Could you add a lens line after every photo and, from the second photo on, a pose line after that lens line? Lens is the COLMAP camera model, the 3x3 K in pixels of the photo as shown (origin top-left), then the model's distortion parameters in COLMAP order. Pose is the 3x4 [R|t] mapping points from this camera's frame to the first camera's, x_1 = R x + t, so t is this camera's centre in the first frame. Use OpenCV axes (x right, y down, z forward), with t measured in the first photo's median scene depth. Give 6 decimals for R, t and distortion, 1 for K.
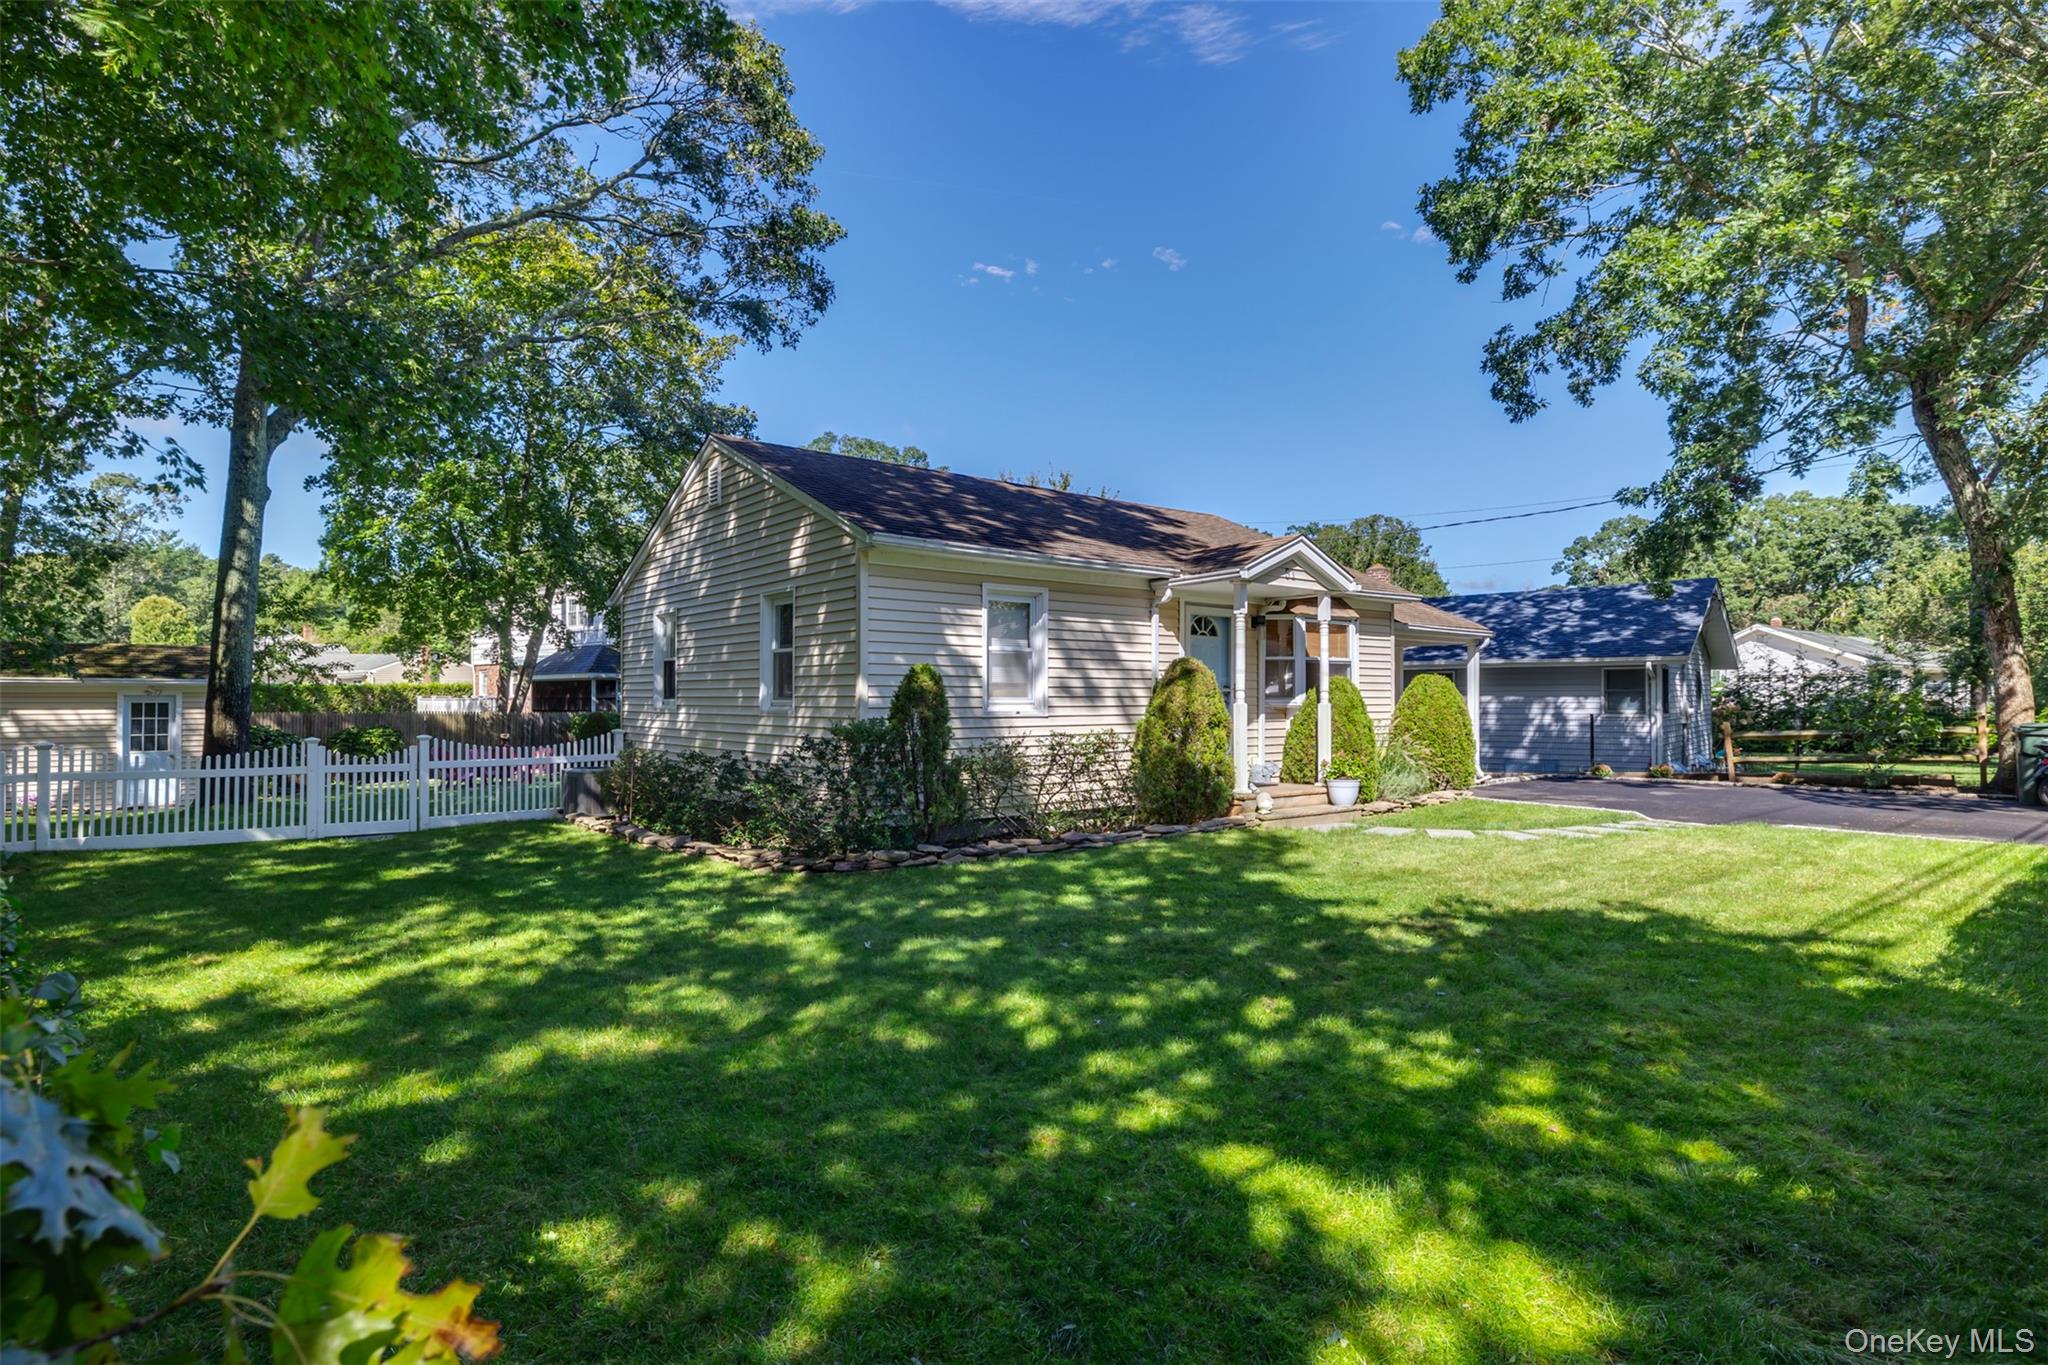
lens RADIAL K [[1060.0, 0, 1024.0], [0, 1060.0, 682.5], [0, 0, 1]] dist [0.014309, -0.022266]
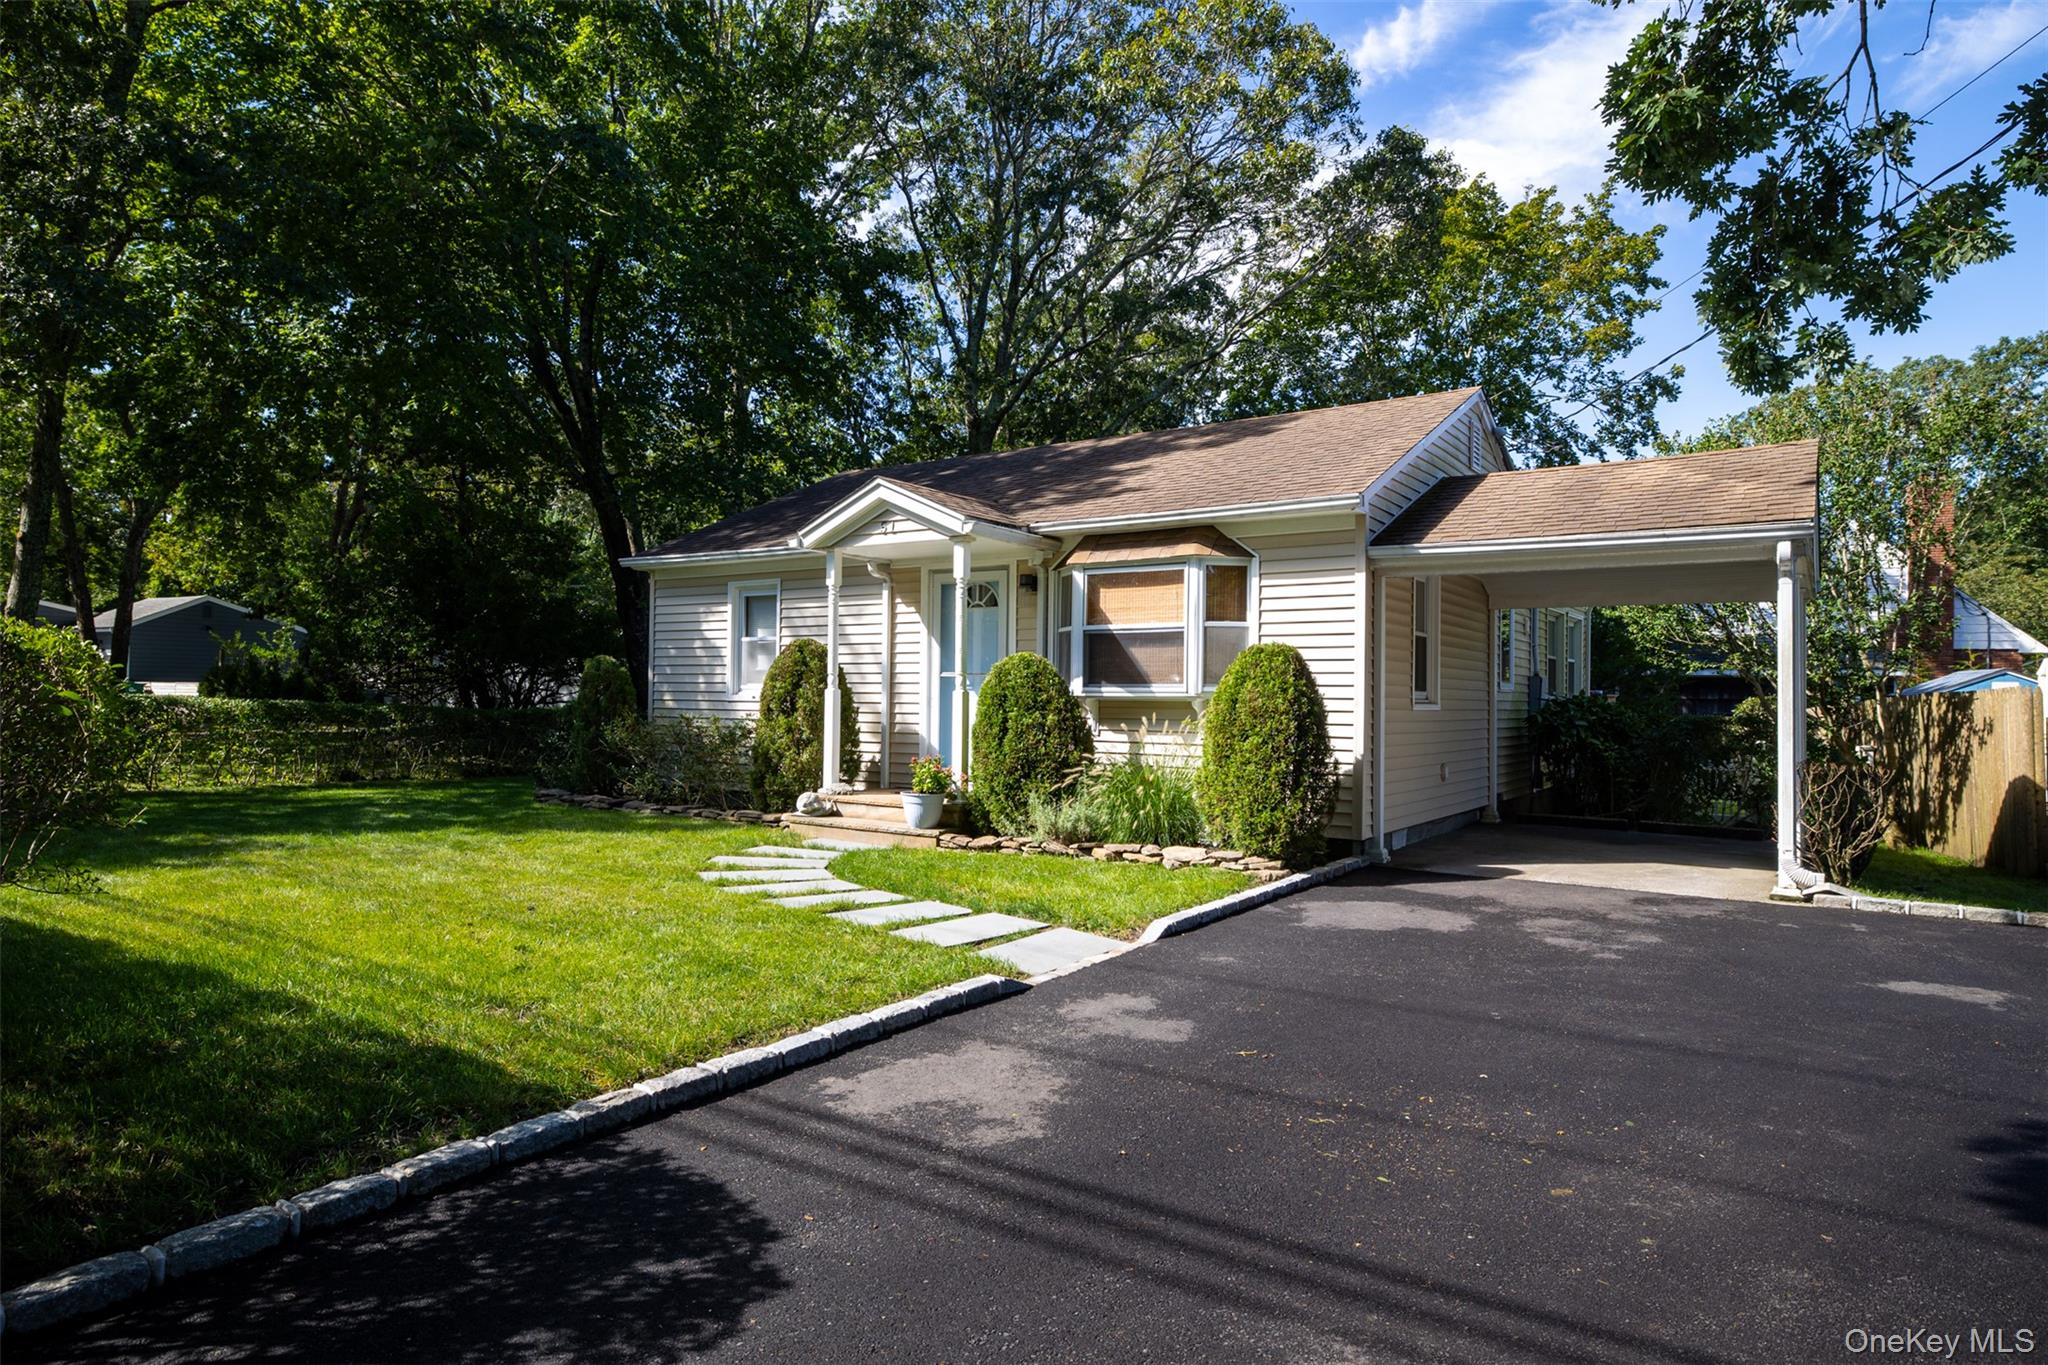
lens RADIAL K [[1170.0, 0, 1021.0], [0, 1170.0, 654.2], [0, 0, 1]] dist [-0.026587, 0.049863]
pose [[0.276699, -0.029257, -0.960511, 1.117153], [0.003770, 0.999562, -0.029360, 0.018723], [0.960949, 0.004503, 0.276688, 0.855539]]
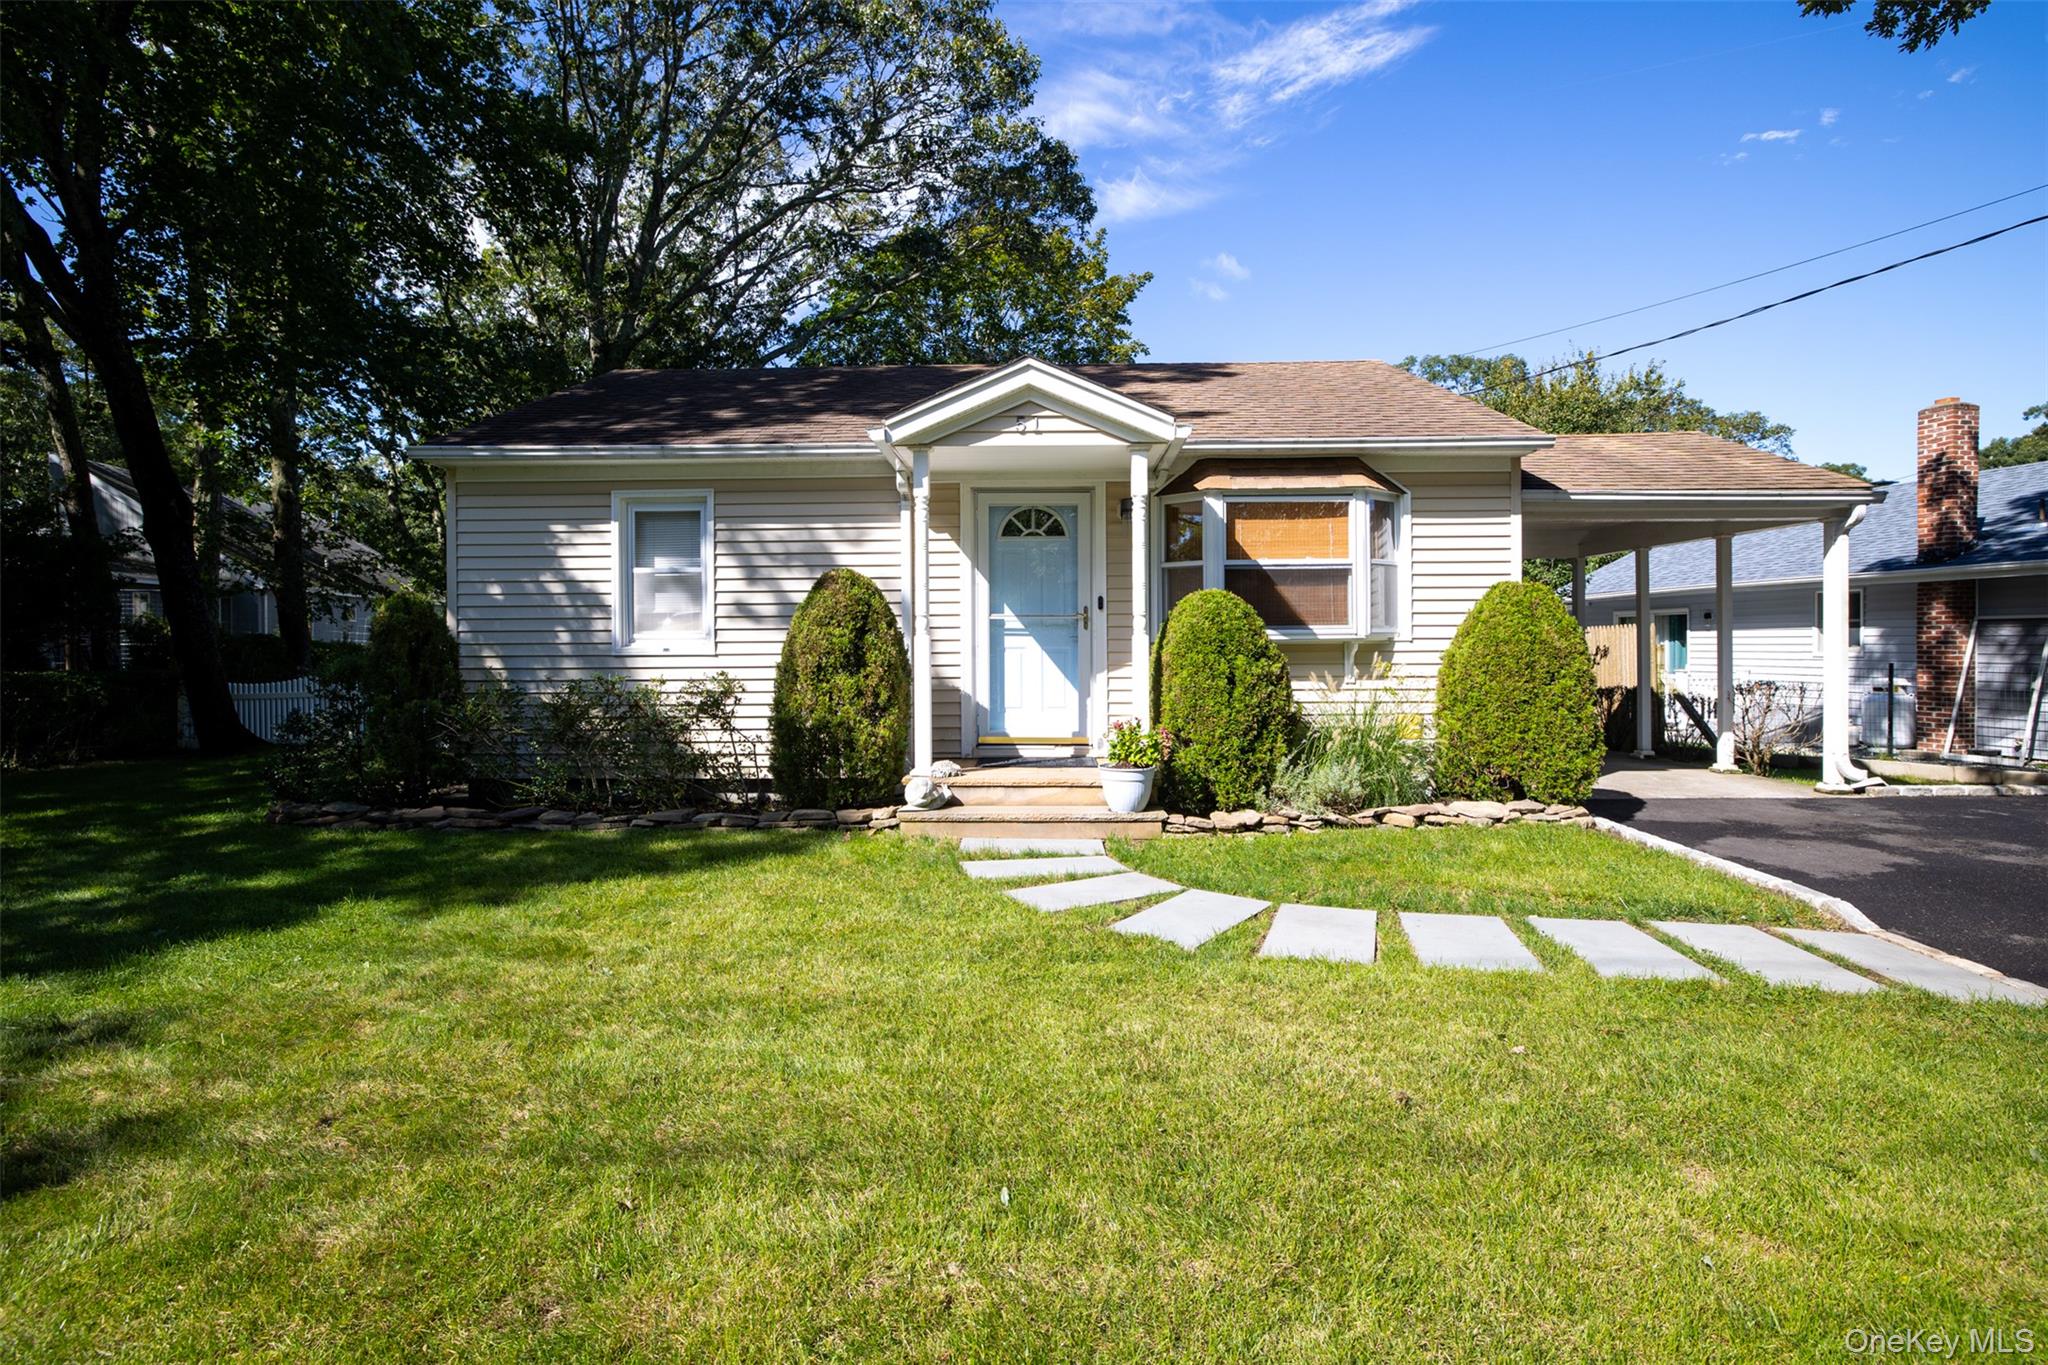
lens RADIAL K [[959.3, 0, 1021.8], [0, 959.3, 646.0], [0, 0, 1]] dist [-0.017623, 0.000969]
pose [[0.756058, 0.002492, -0.654500, 0.610537], [0.014778, 0.999673, 0.020877, 0.013307], [0.654338, -0.025457, 0.755774, 0.580173]]
